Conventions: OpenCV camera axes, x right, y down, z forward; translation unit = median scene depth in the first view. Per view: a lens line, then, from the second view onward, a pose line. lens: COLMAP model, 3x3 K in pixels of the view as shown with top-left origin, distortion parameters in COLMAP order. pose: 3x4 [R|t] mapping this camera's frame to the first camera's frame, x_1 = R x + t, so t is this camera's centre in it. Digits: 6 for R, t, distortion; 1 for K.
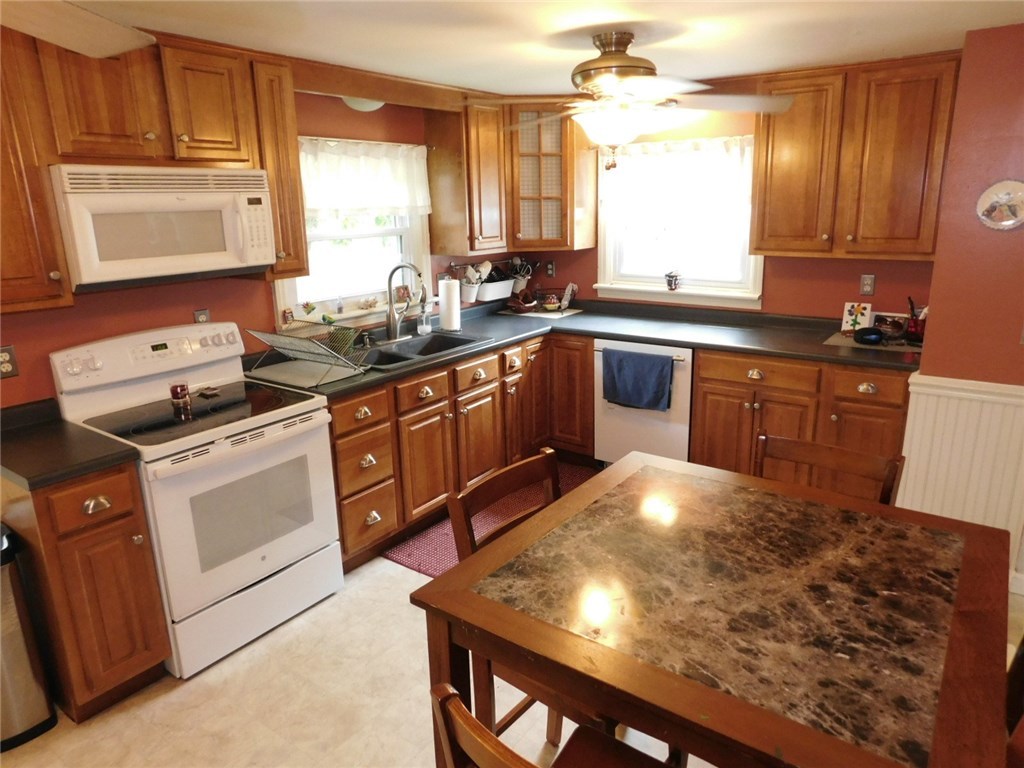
lens RADIAL K [[679.0, 0, 514.1], [0, 679.0, 381.3], [0, 0, 1]] dist [-0.040286, 0.023778]
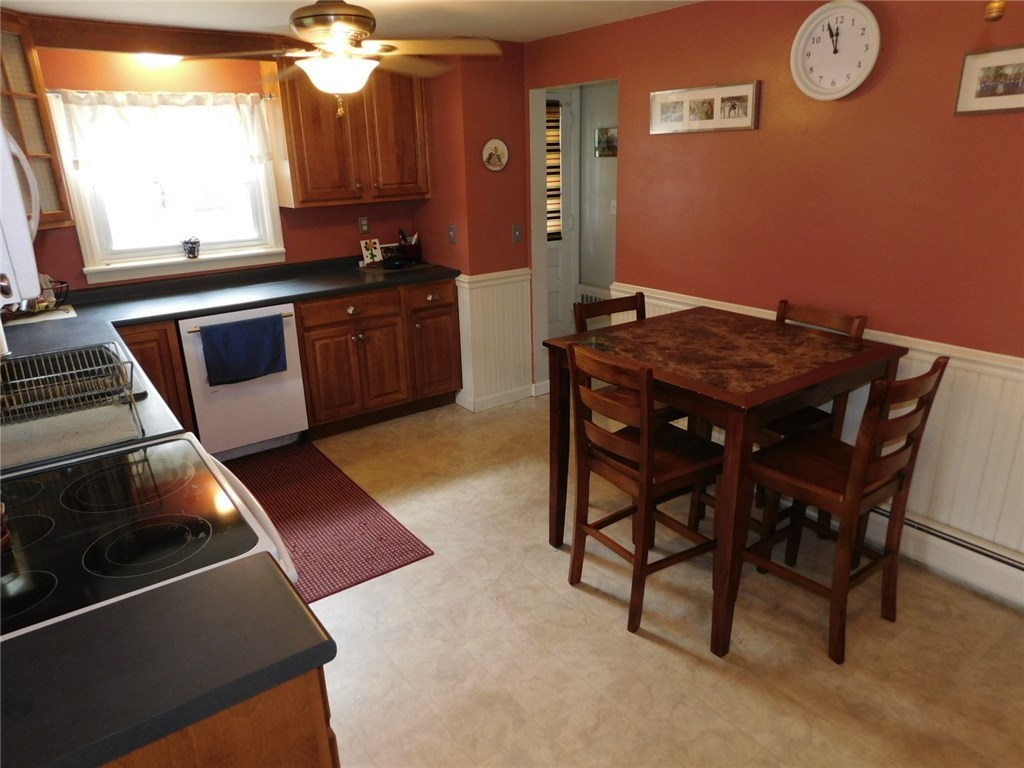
lens RADIAL K [[679.0, 0, 512.4], [0, 679.0, 387.1], [0, 0, 1]] dist [-0.040286, 0.023778]
pose [[0.317316, -0.300544, 0.899436, -0.609296], [0.262227, 0.939278, 0.221345, -0.069035], [-0.911344, 0.165620, 0.376858, 0.339803]]
